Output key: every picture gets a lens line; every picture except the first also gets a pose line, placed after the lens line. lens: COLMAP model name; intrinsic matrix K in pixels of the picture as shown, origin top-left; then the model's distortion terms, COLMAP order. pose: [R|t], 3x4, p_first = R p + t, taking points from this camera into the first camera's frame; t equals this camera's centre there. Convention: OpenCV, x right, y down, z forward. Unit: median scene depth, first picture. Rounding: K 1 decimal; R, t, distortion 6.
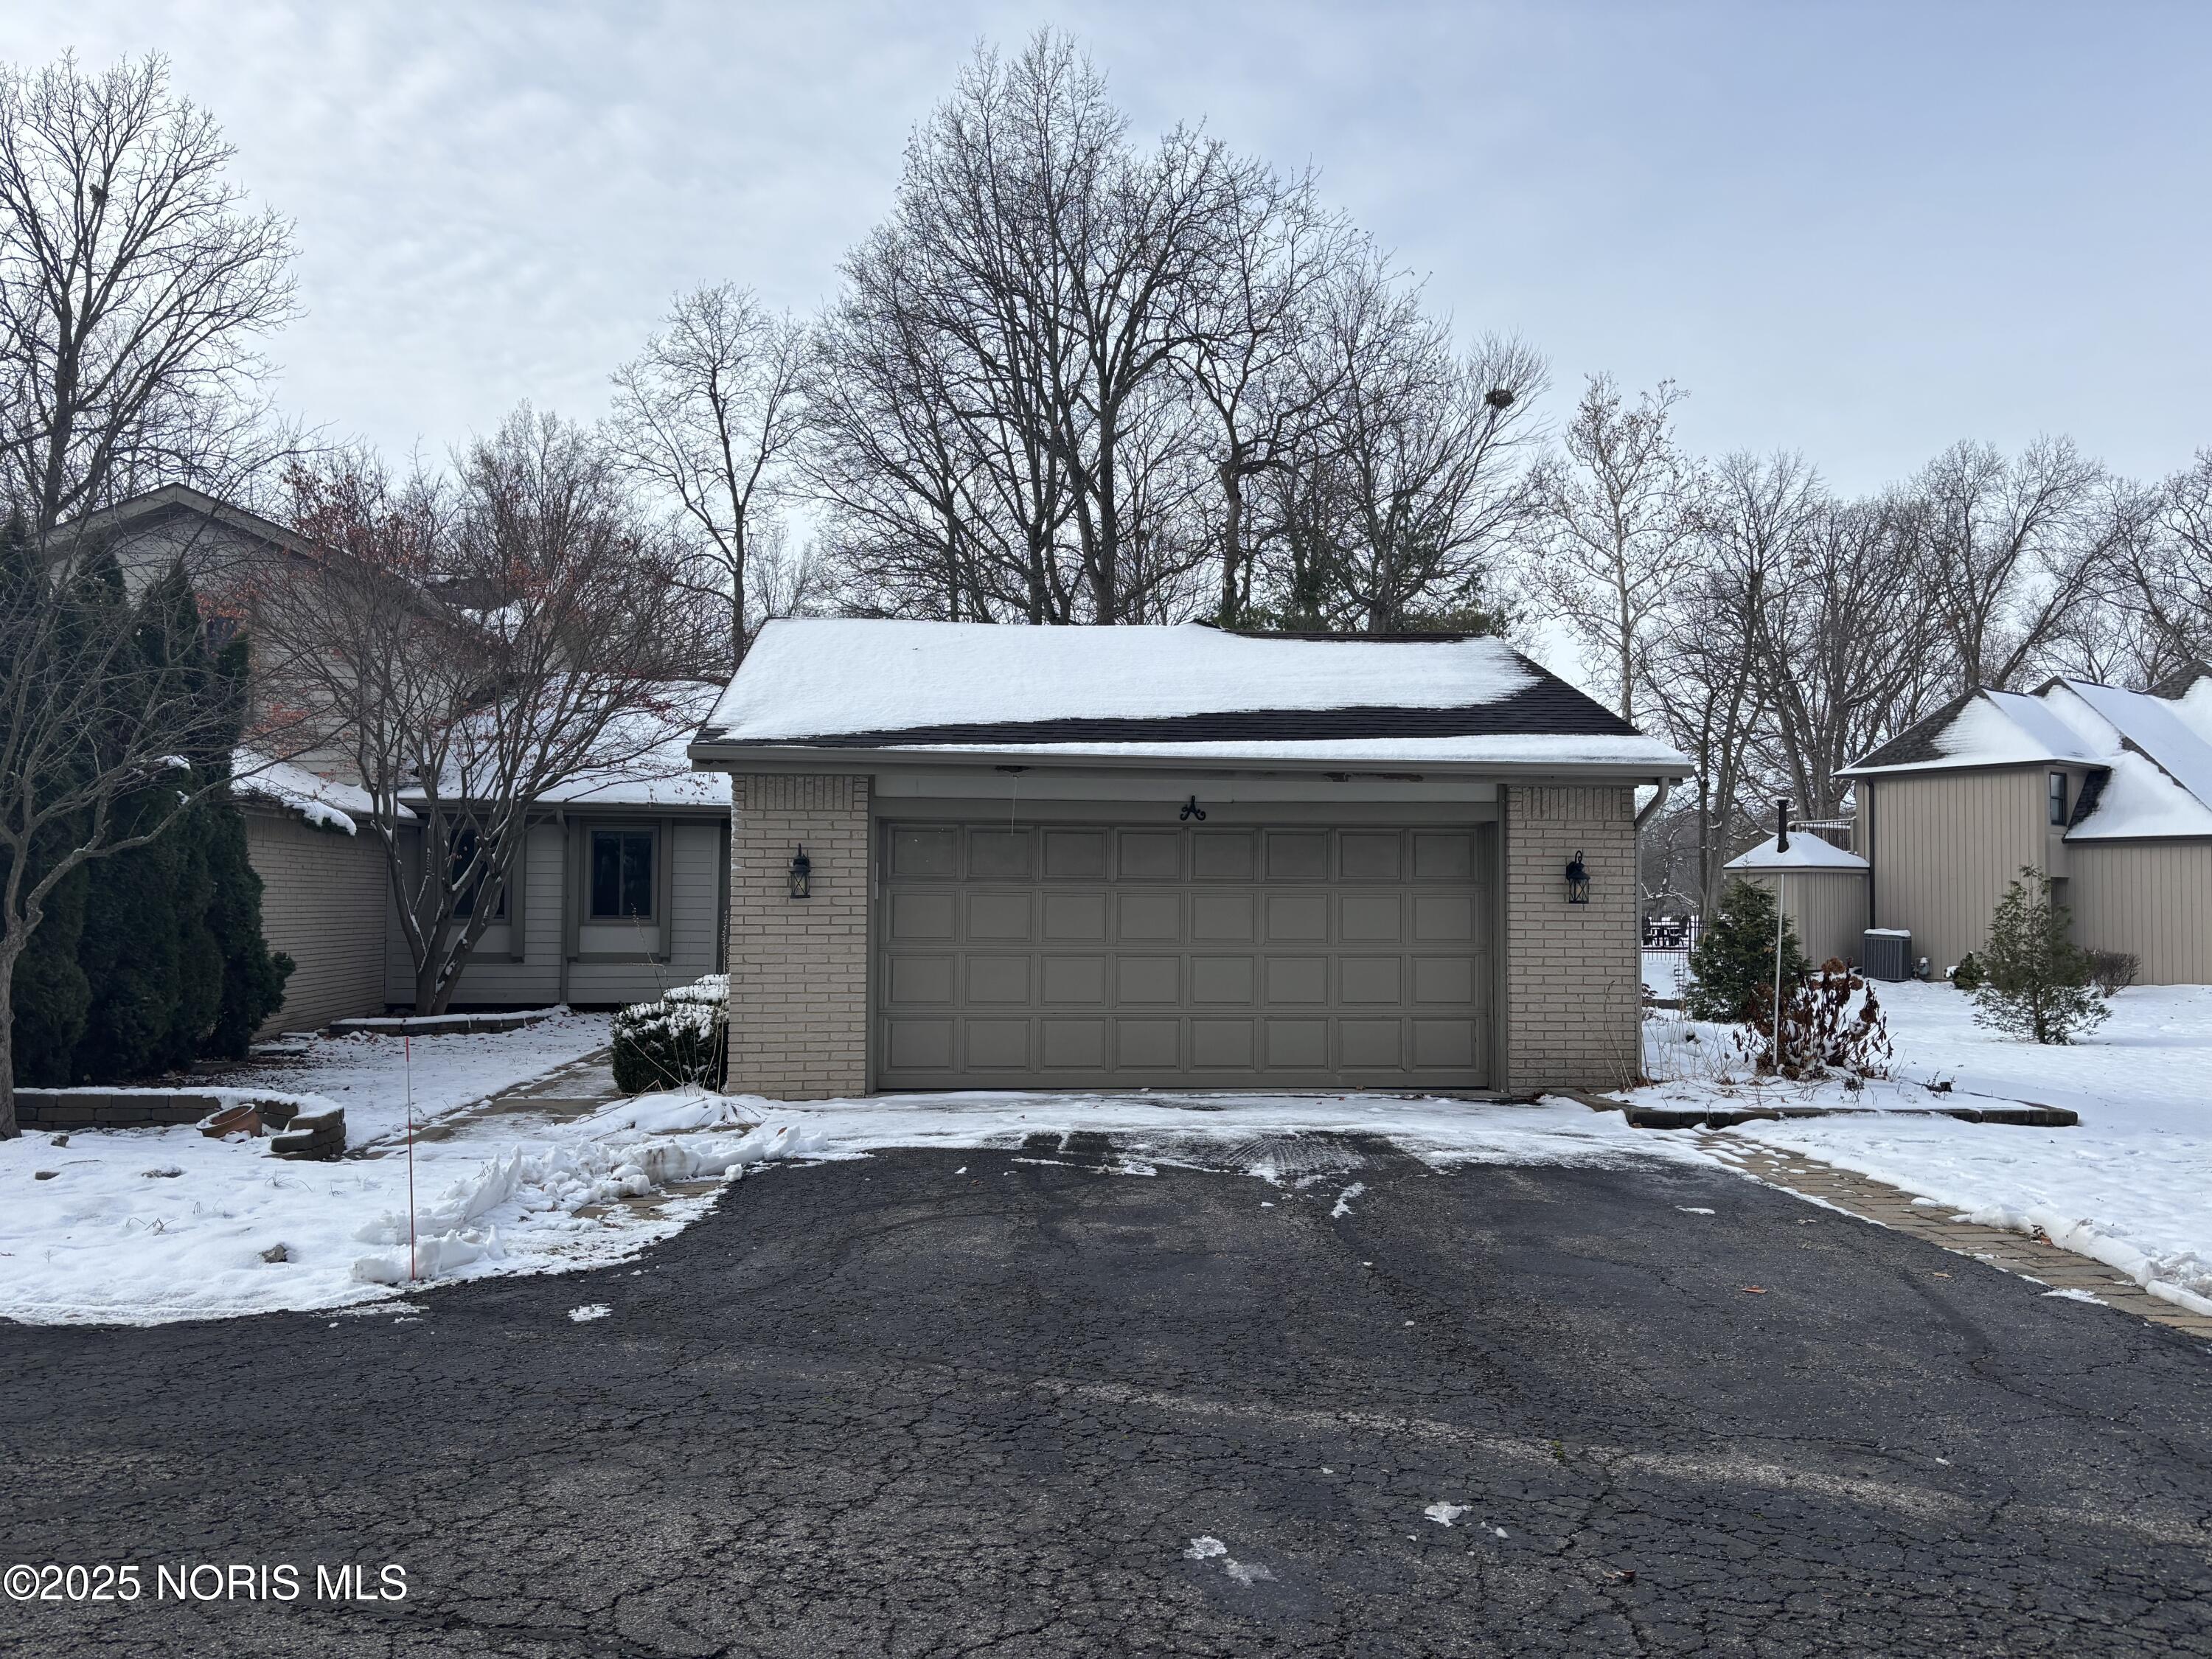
lens RADIAL K [[1665.1, 0, 1102.7], [0, 1665.1, 831.5], [0, 0, 1]] dist [0.050143, -0.039493]
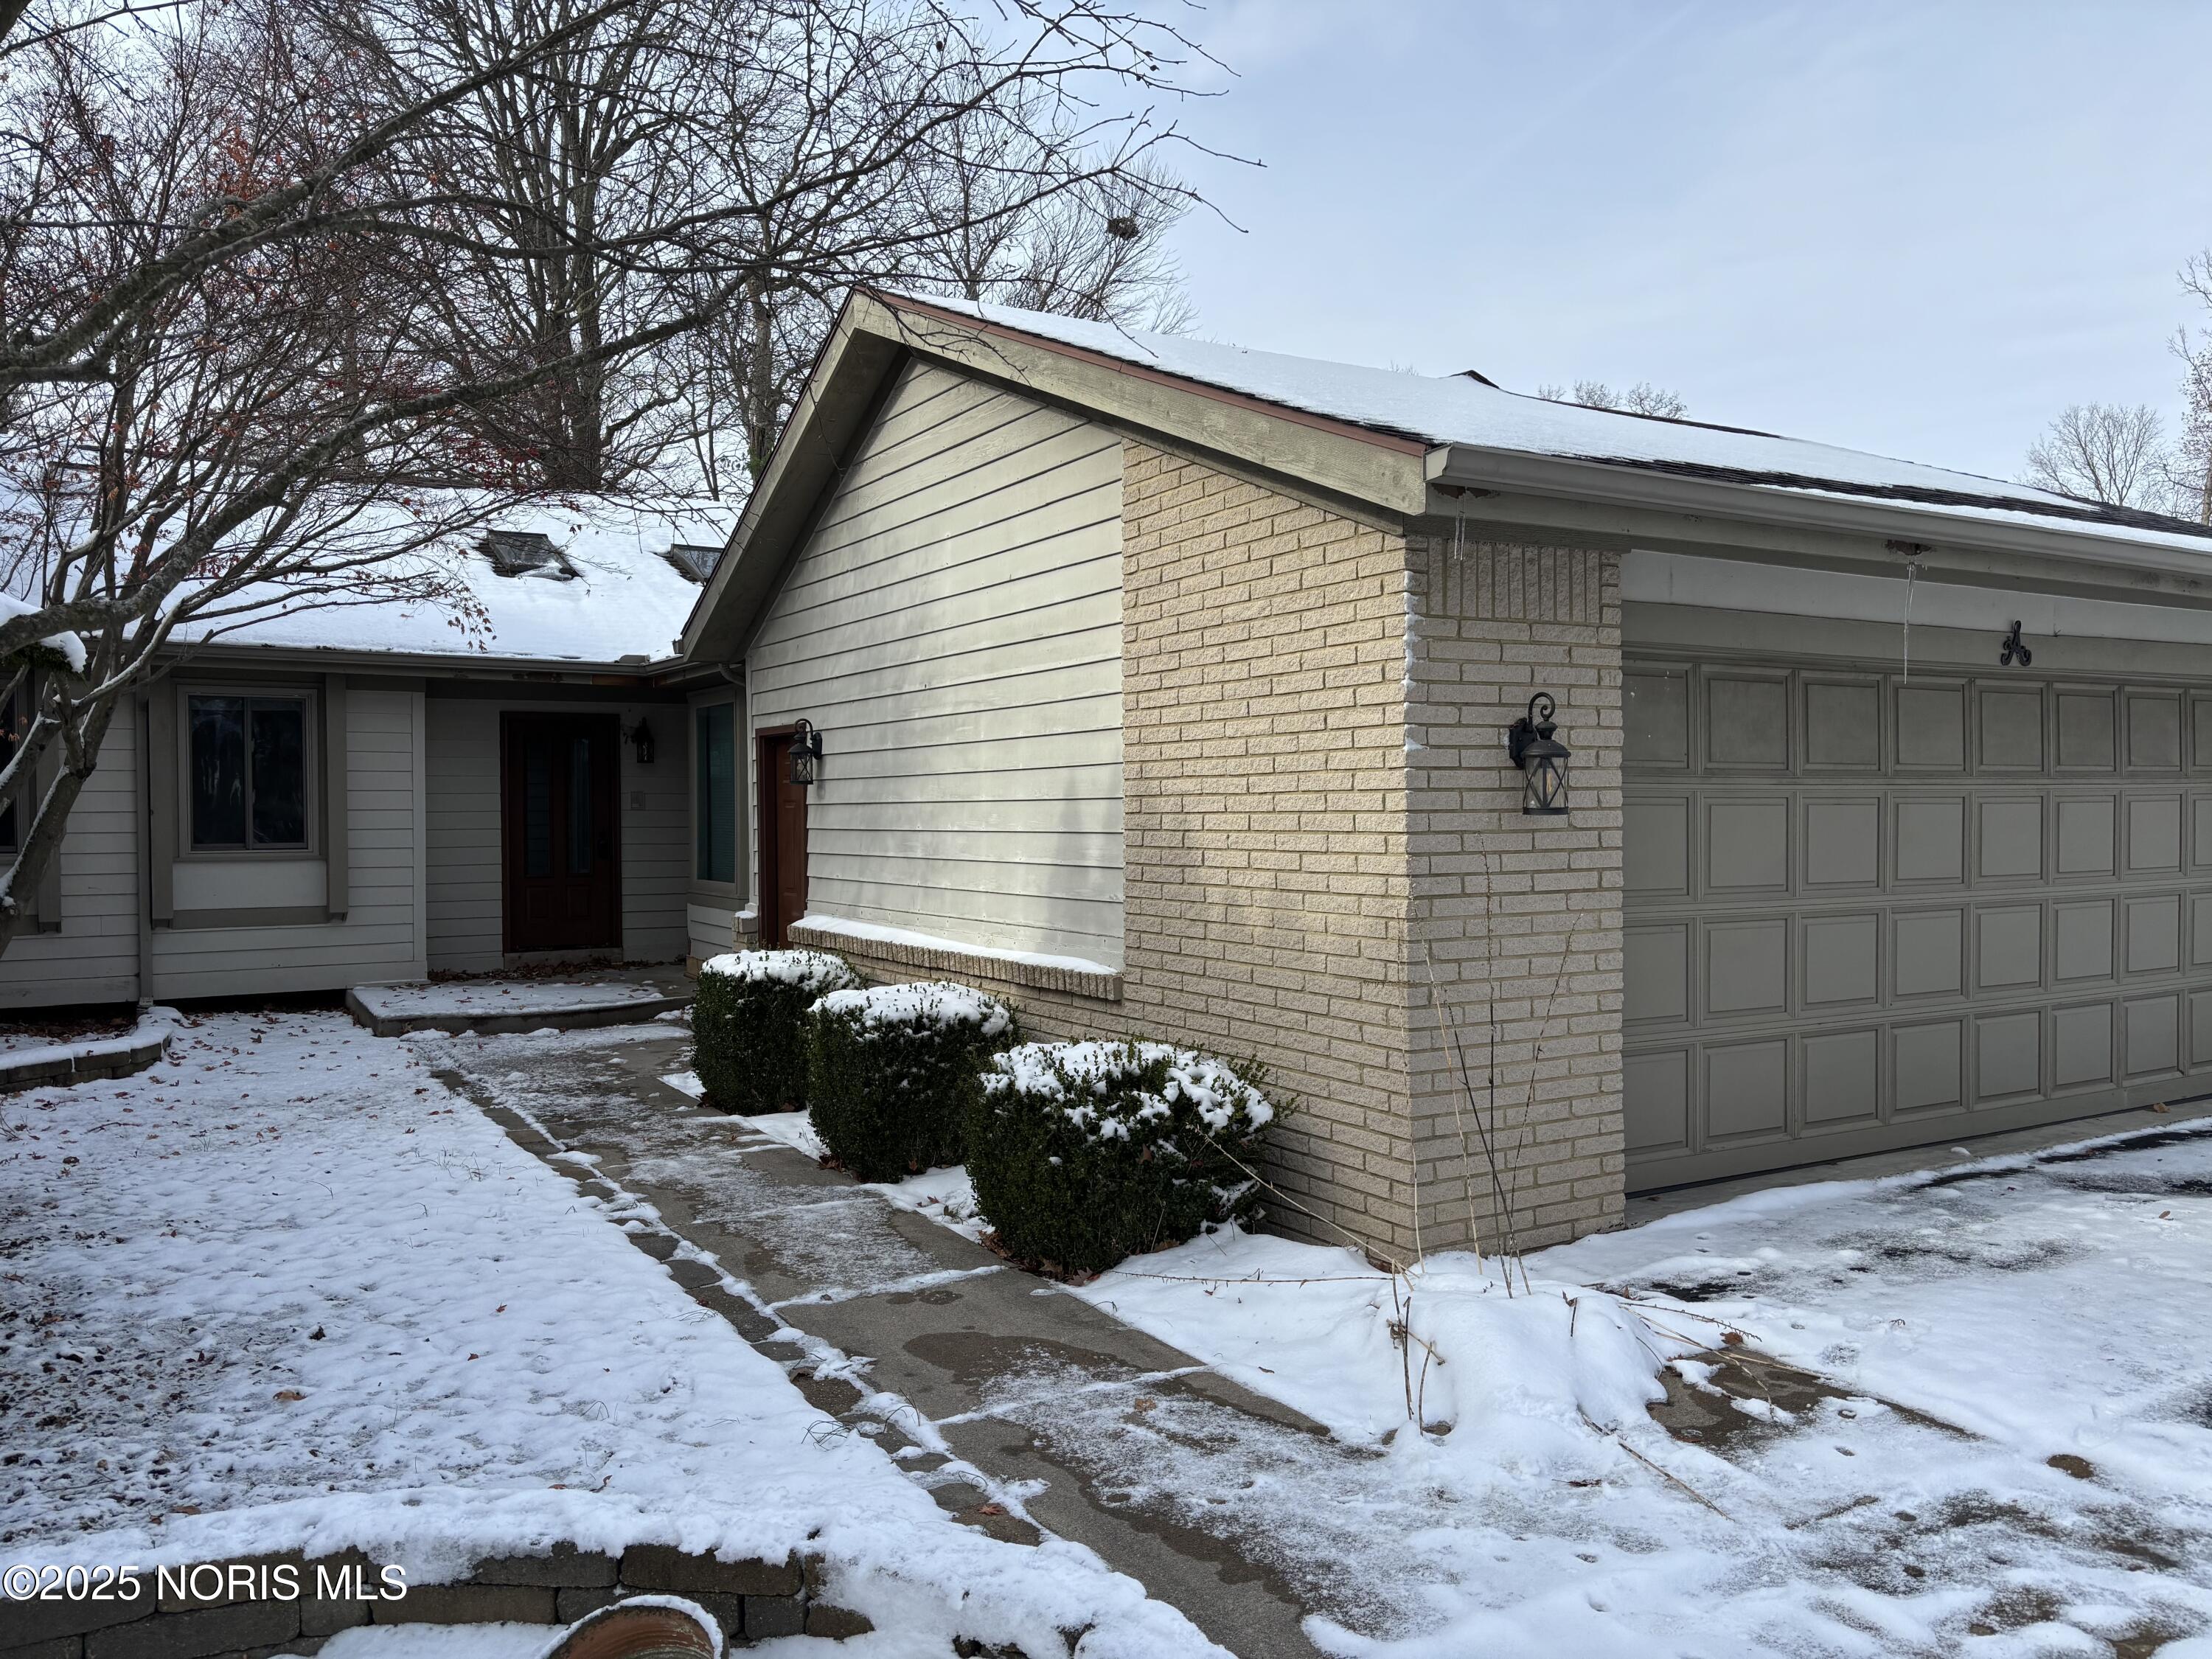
lens RADIAL K [[1665.1, 0, 1098.4], [0, 1665.1, 829.1], [0, 0, 1]] dist [0.050143, -0.039493]
pose [[0.906911, -0.016771, 0.420989, -0.458087], [-0.007457, 0.998412, 0.055839, 0.018446], [-0.421257, -0.053780, 0.905345, 0.602217]]
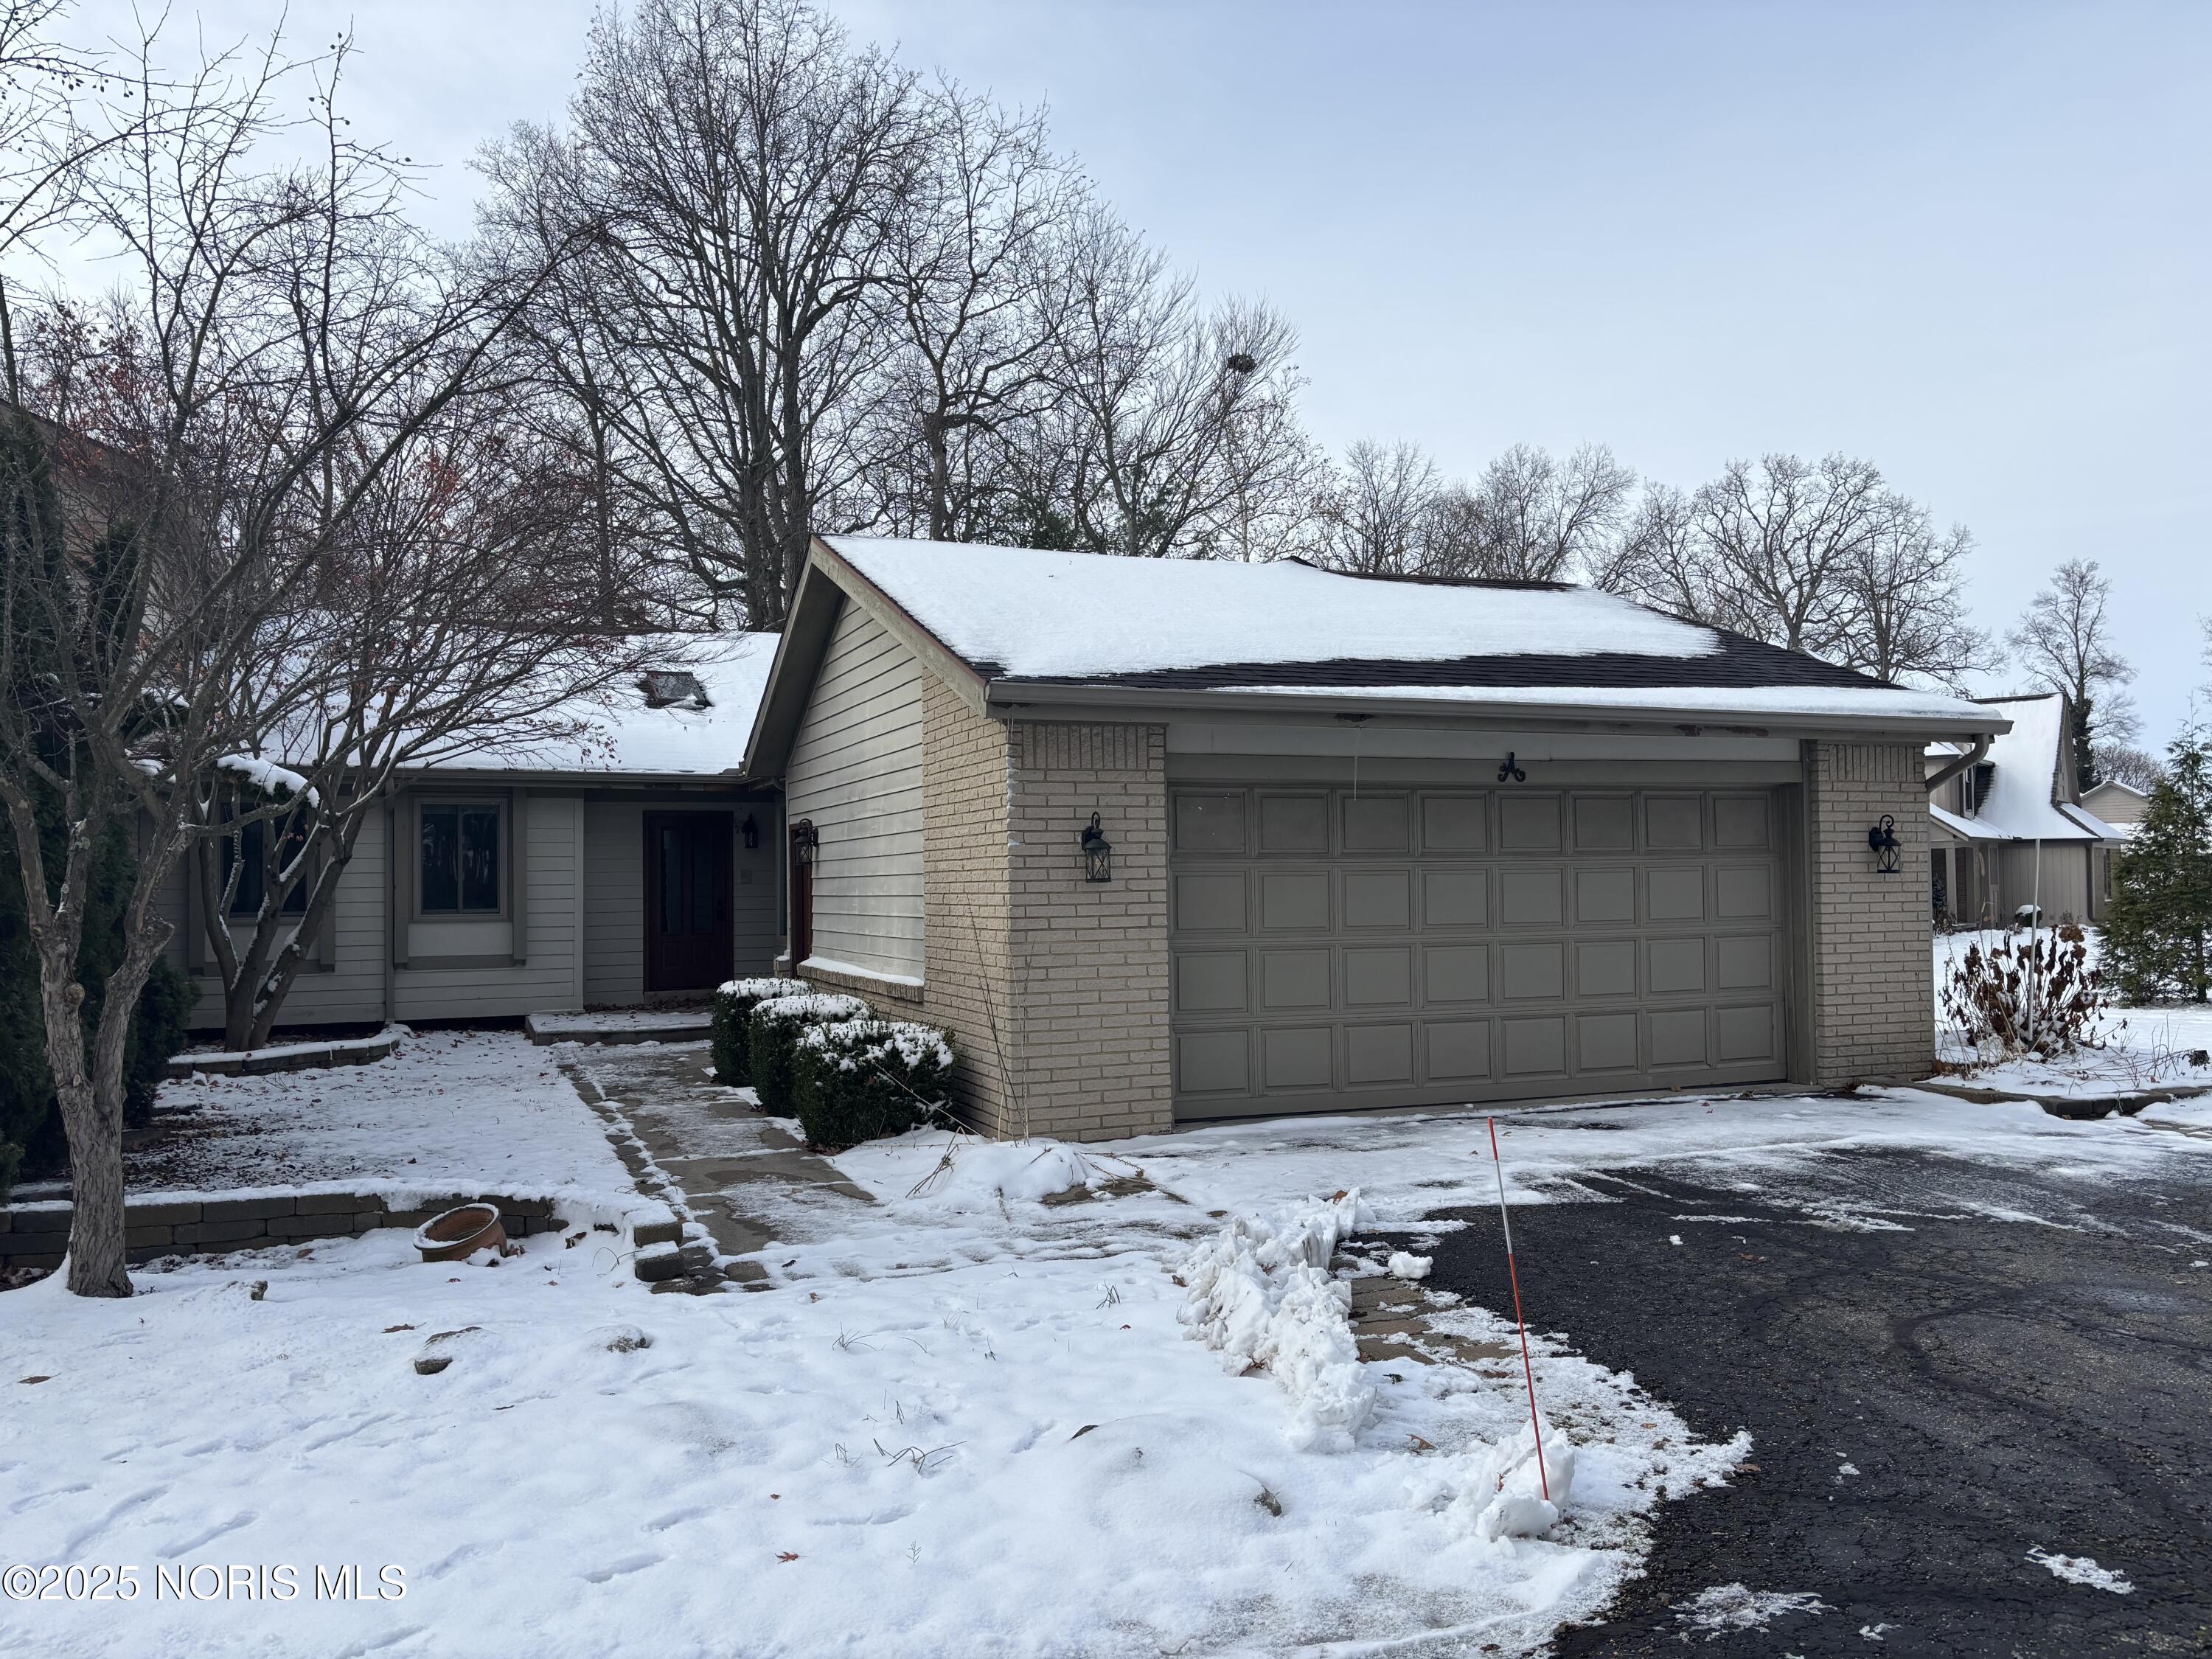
lens RADIAL K [[1665.1, 0, 1095.2], [0, 1665.1, 834.3], [0, 0, 1]] dist [0.050143, -0.039493]
pose [[0.960406, -0.009927, 0.278427, -0.377006], [0.005716, 0.999857, 0.015932, 0.005006], [-0.278546, -0.013710, 0.960325, 0.241825]]
